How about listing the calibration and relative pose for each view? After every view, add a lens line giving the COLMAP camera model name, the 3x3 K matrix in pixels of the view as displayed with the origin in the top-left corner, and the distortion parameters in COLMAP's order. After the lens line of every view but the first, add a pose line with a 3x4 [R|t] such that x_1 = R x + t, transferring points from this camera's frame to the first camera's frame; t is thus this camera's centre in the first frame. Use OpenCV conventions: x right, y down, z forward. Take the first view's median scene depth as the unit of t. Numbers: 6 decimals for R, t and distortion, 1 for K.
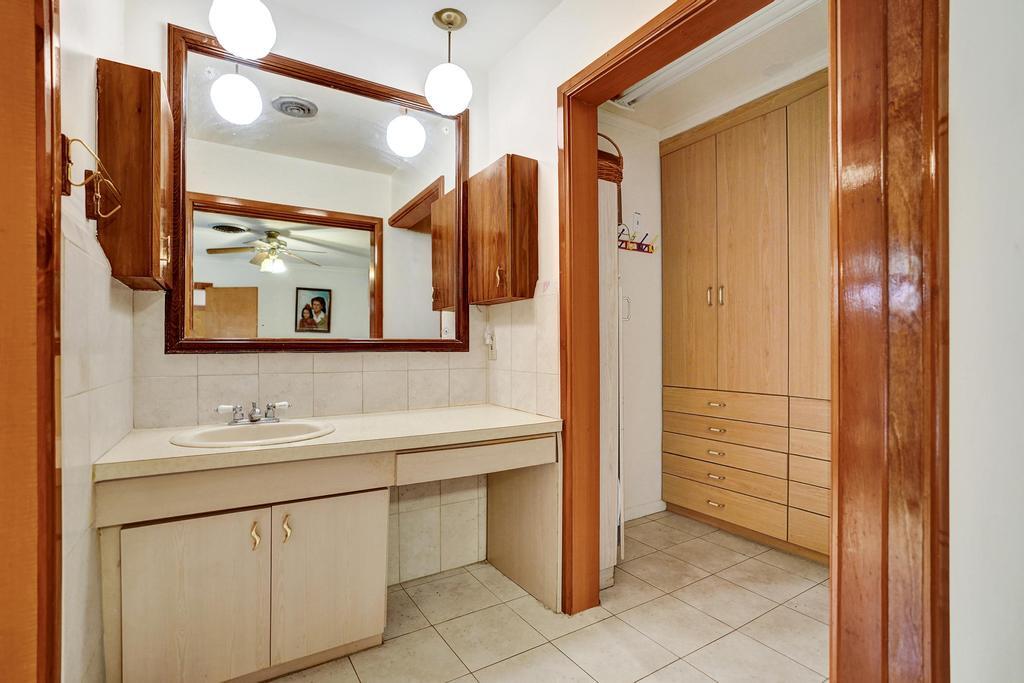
lens RADIAL K [[471.3, 0, 510.0], [0, 471.3, 342.6], [0, 0, 1]] dist [-0.000249, 0.000002]
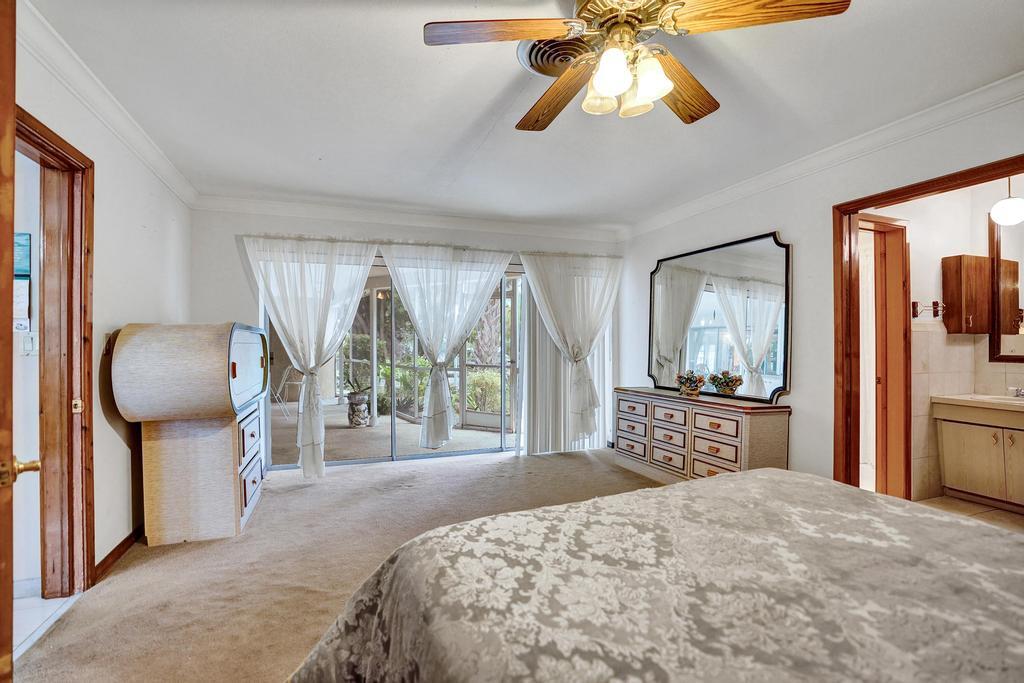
lens RADIAL K [[471.3, 0, 511.2], [0, 471.3, 344.6], [0, 0, 1]] dist [-0.000249, 0.000002]
pose [[-0.204327, -0.000335, -0.978903, 1.976966], [0.002905, 0.999995, -0.000949, -0.065259], [0.978898, -0.003037, -0.204325, -0.789455]]
